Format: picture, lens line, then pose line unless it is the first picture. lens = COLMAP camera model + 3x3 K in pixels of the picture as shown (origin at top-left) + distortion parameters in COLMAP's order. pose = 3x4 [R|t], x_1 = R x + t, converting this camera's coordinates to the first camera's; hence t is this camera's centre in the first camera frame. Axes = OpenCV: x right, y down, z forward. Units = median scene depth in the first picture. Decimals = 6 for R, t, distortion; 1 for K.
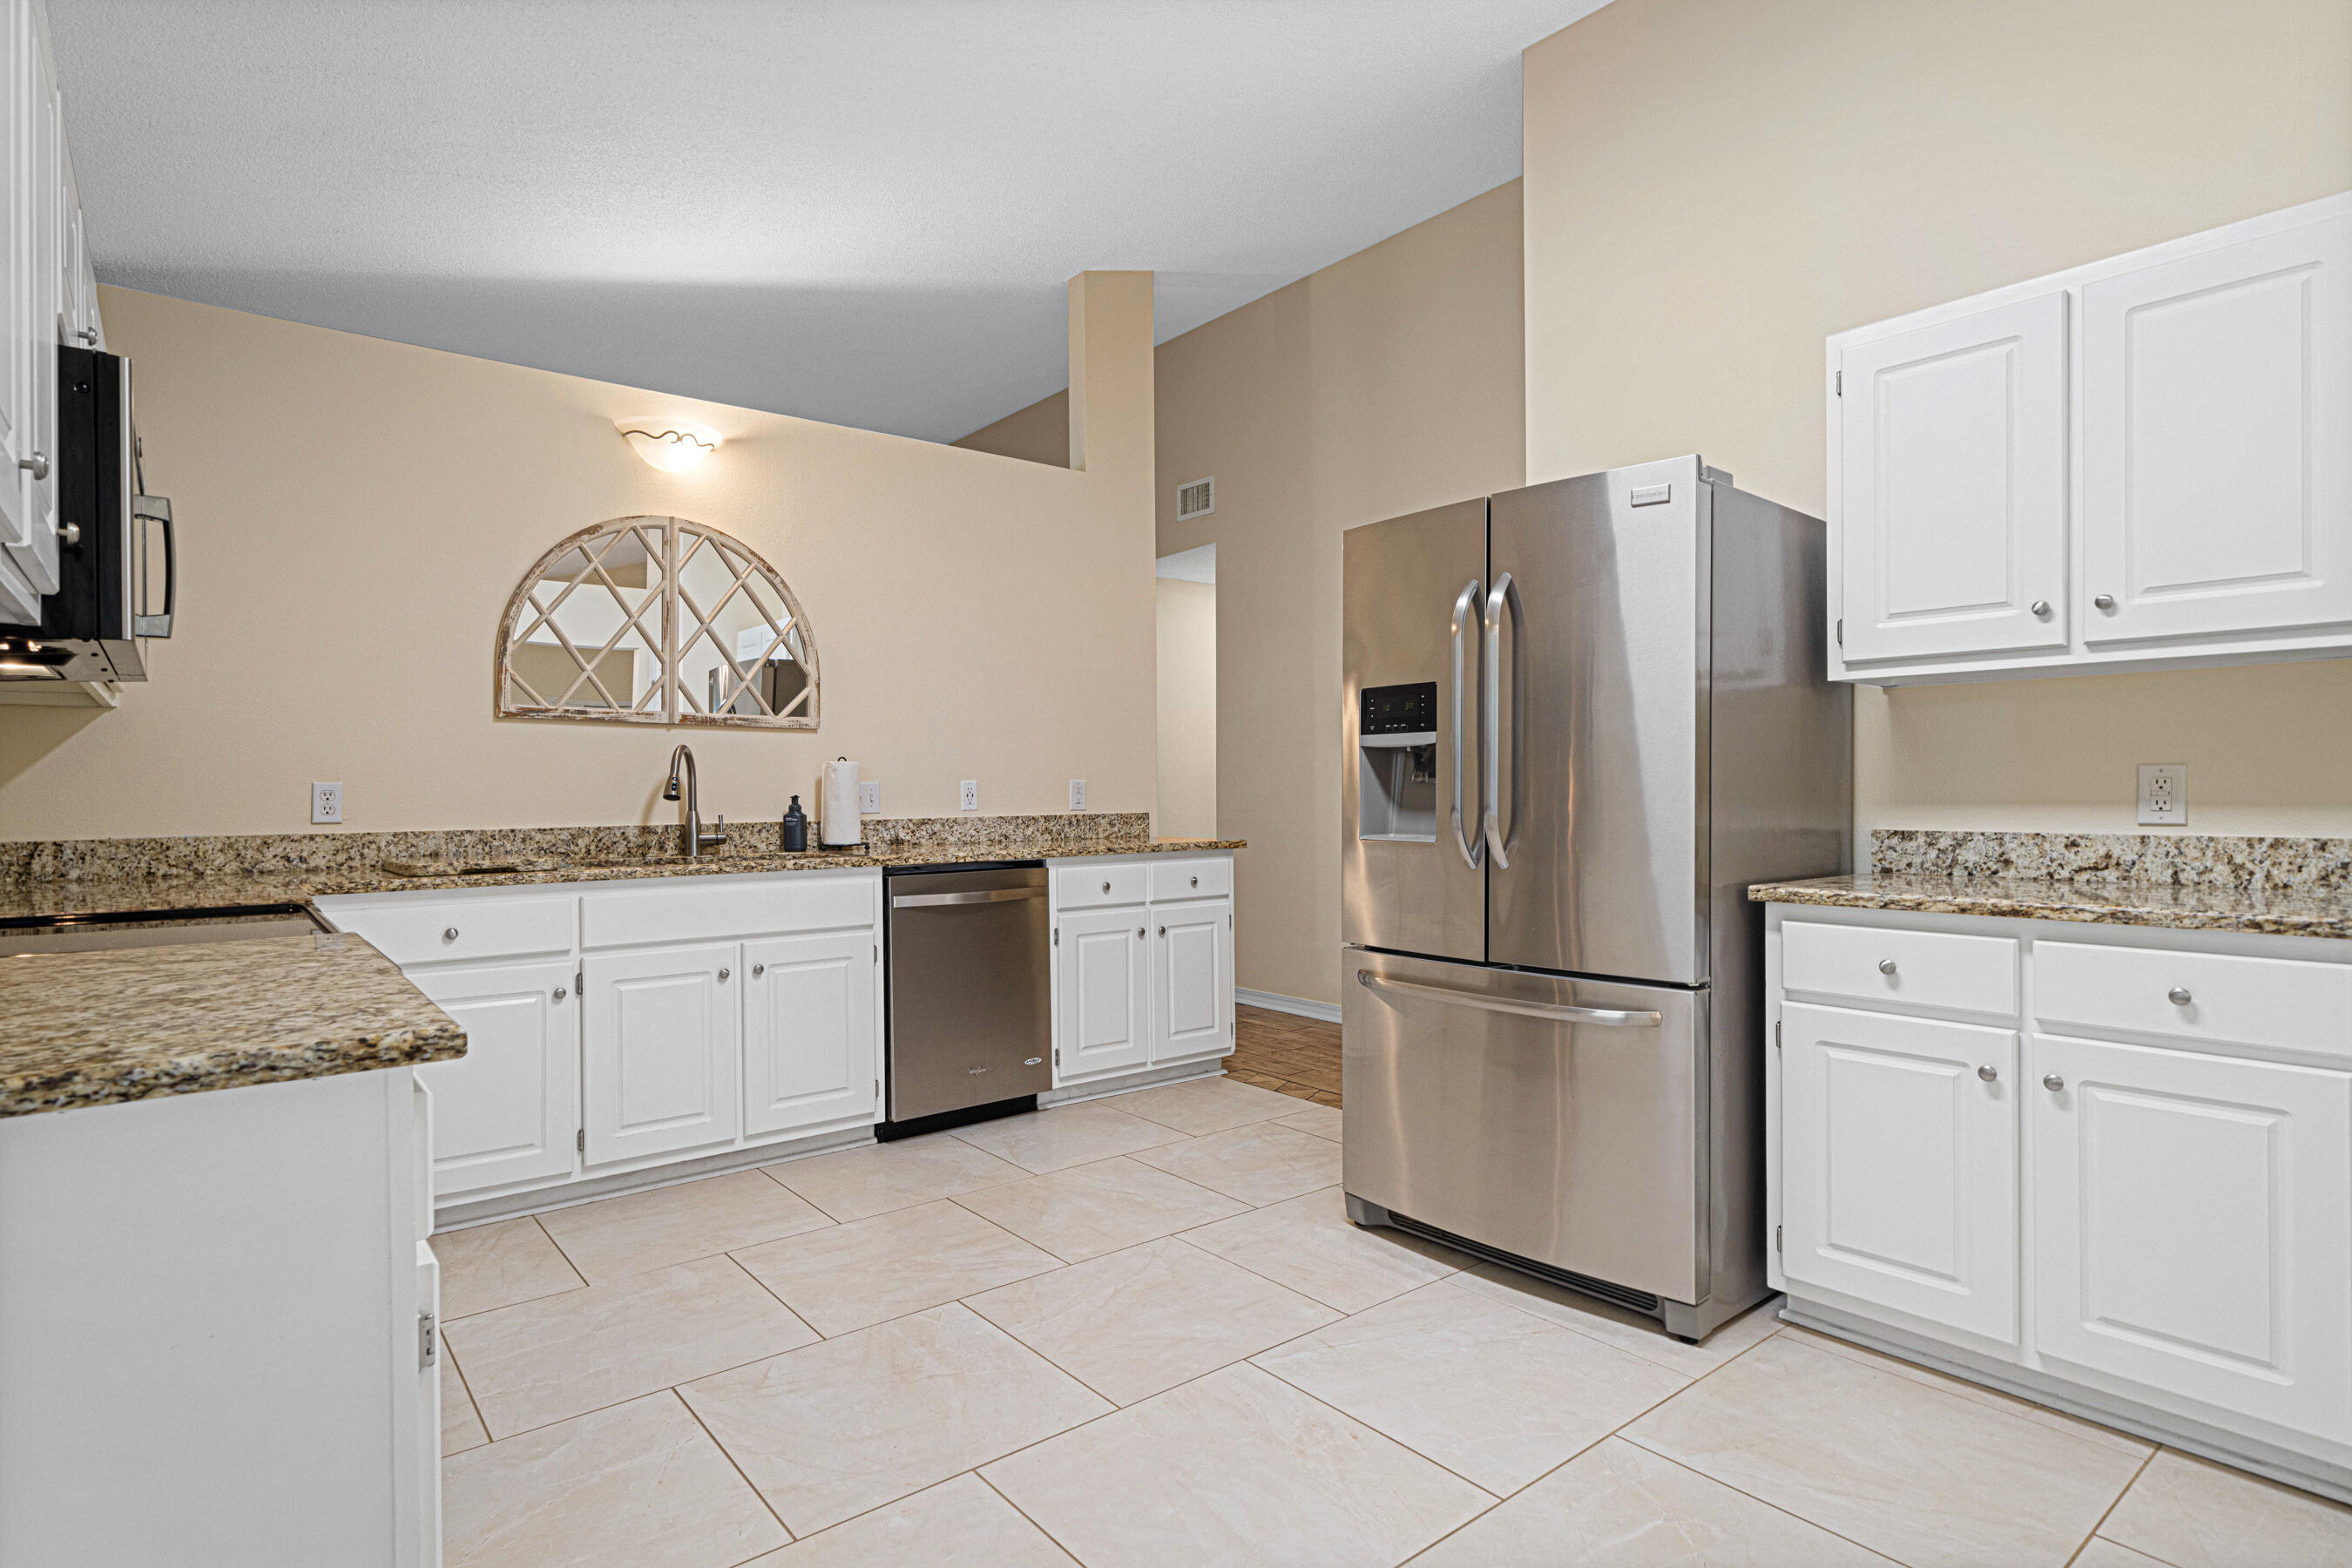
lens RADIAL K [[1211.9, 0, 1175.1], [0, 1211.9, 788.4], [0, 0, 1]] dist [0.007000, 0.001173]
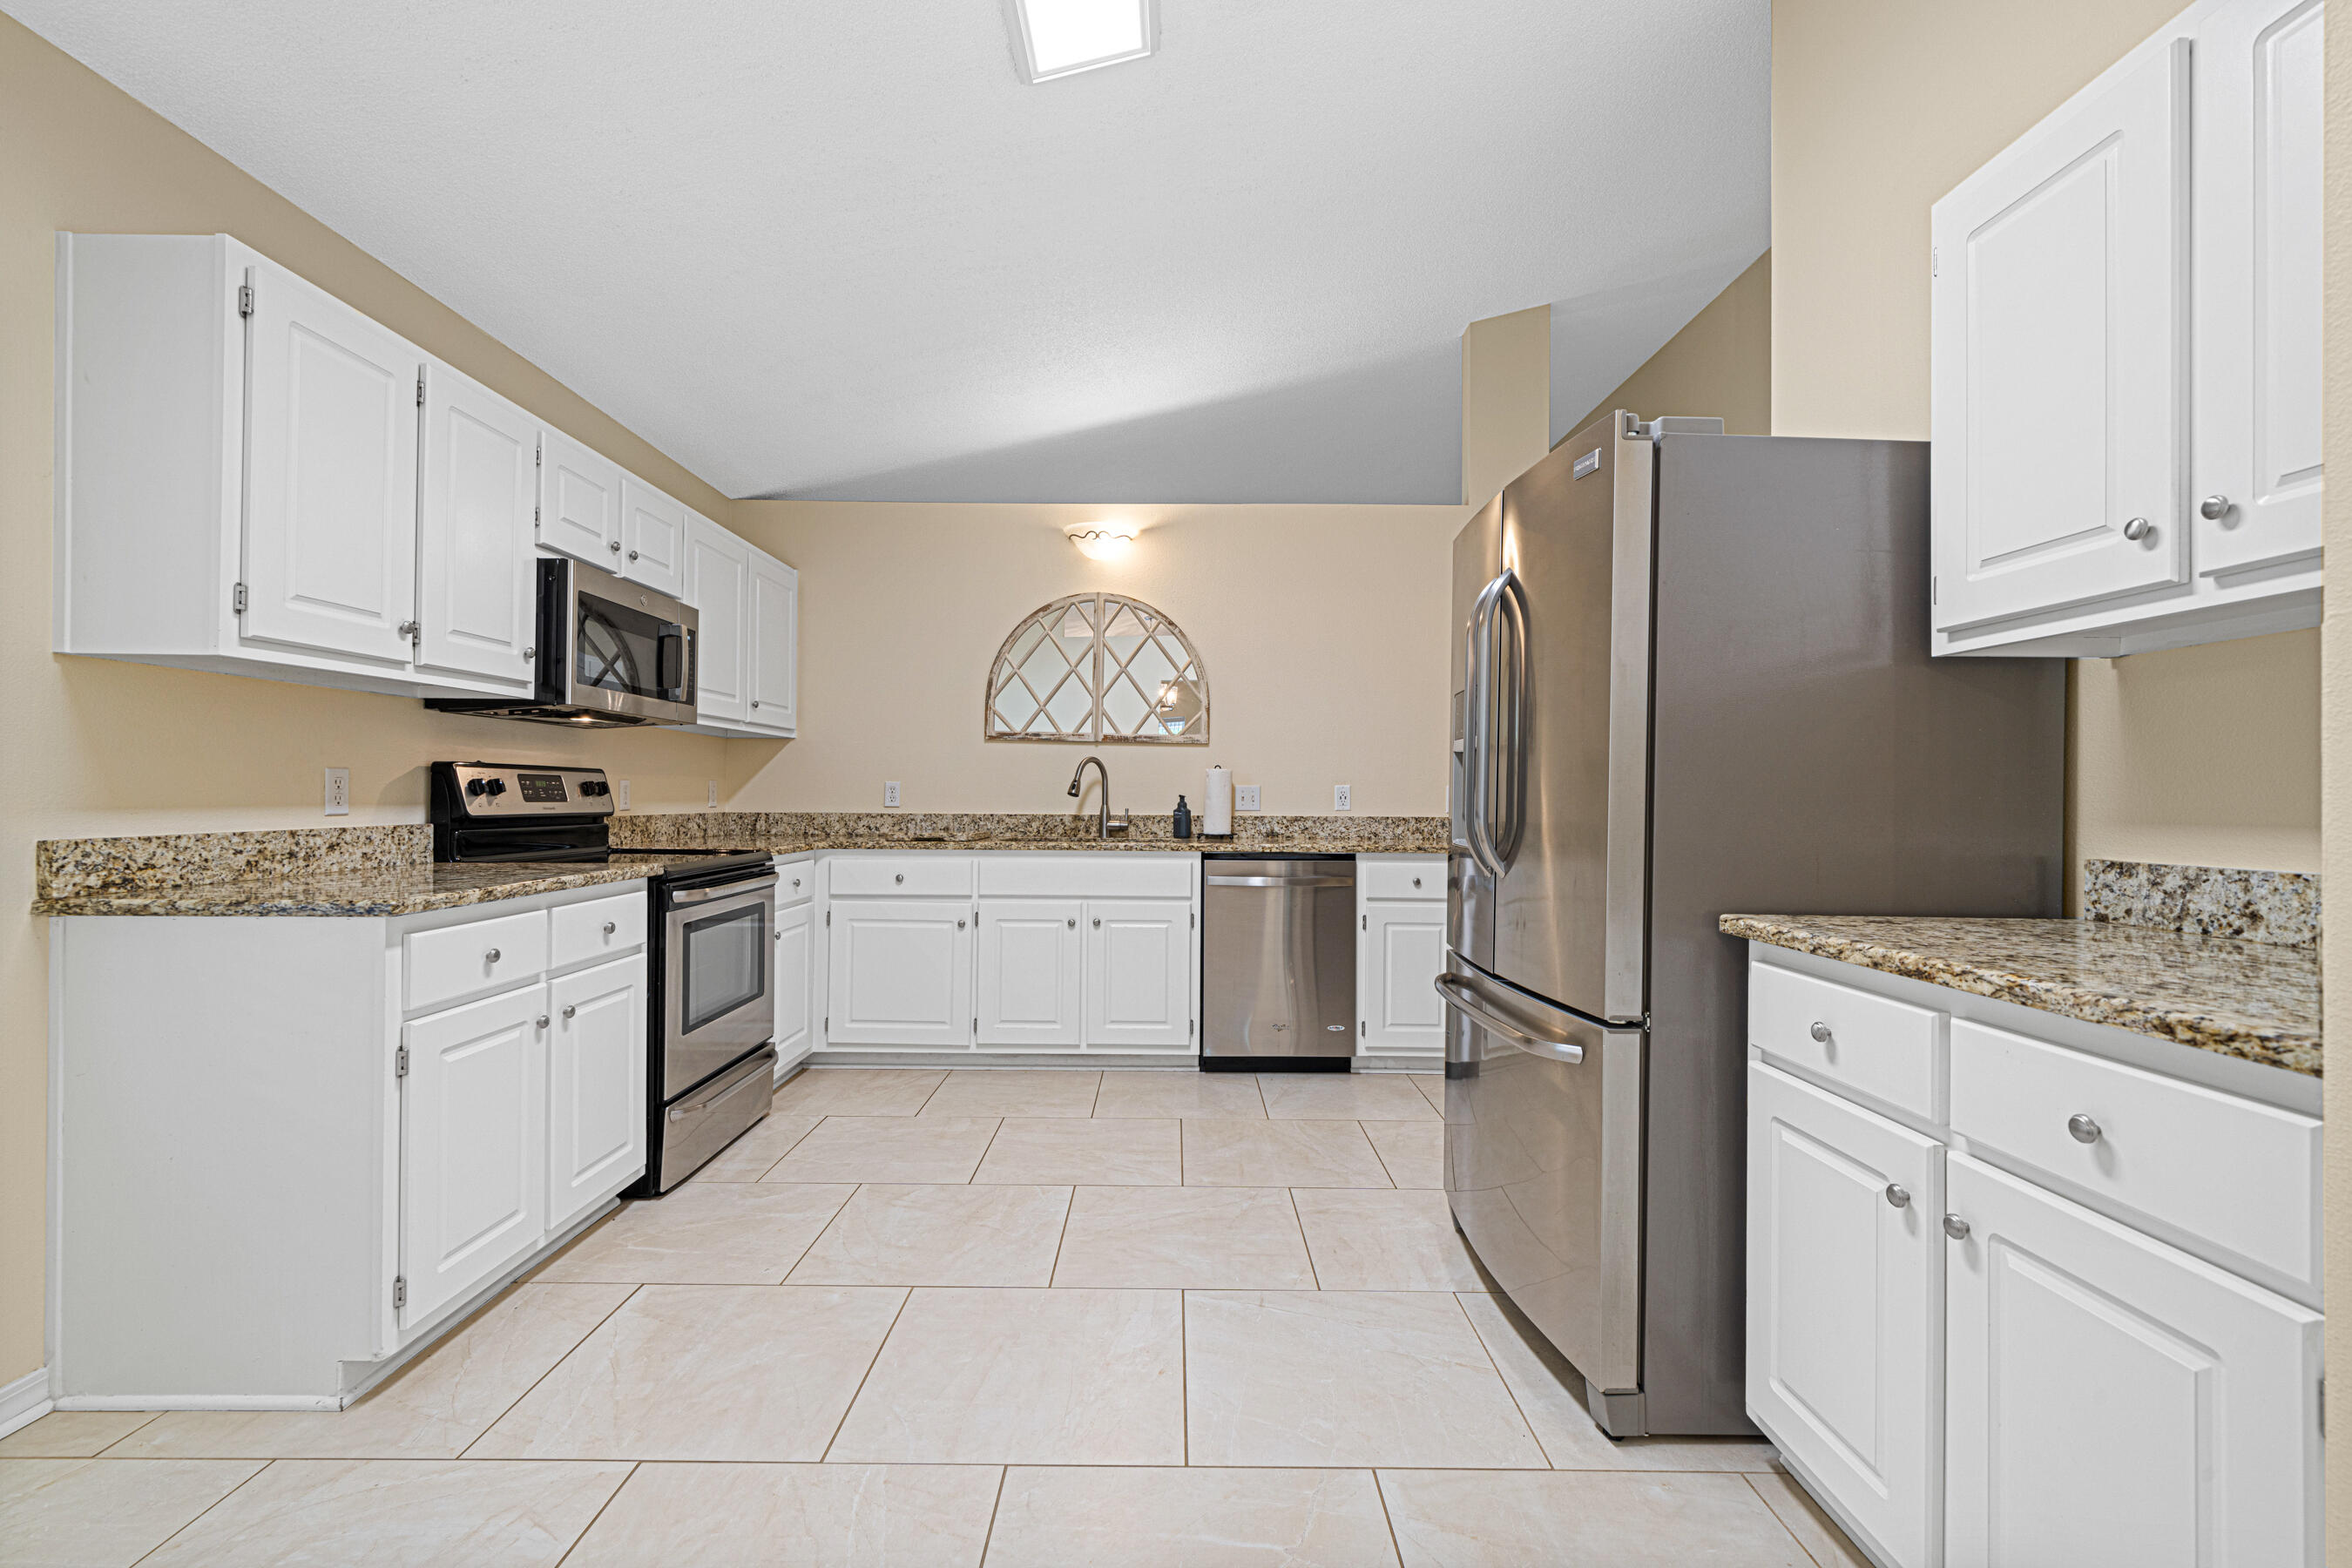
lens RADIAL K [[1035.5, 0, 1176.0], [0, 1035.5, 784.0], [0, 0, 1]] dist [0.006505, 0.000226]
pose [[0.777706, 0.007175, -0.628587, 0.500883], [-0.014153, 0.999881, -0.006097, 0.001177], [0.628469, 0.013638, 0.777715, 0.175714]]
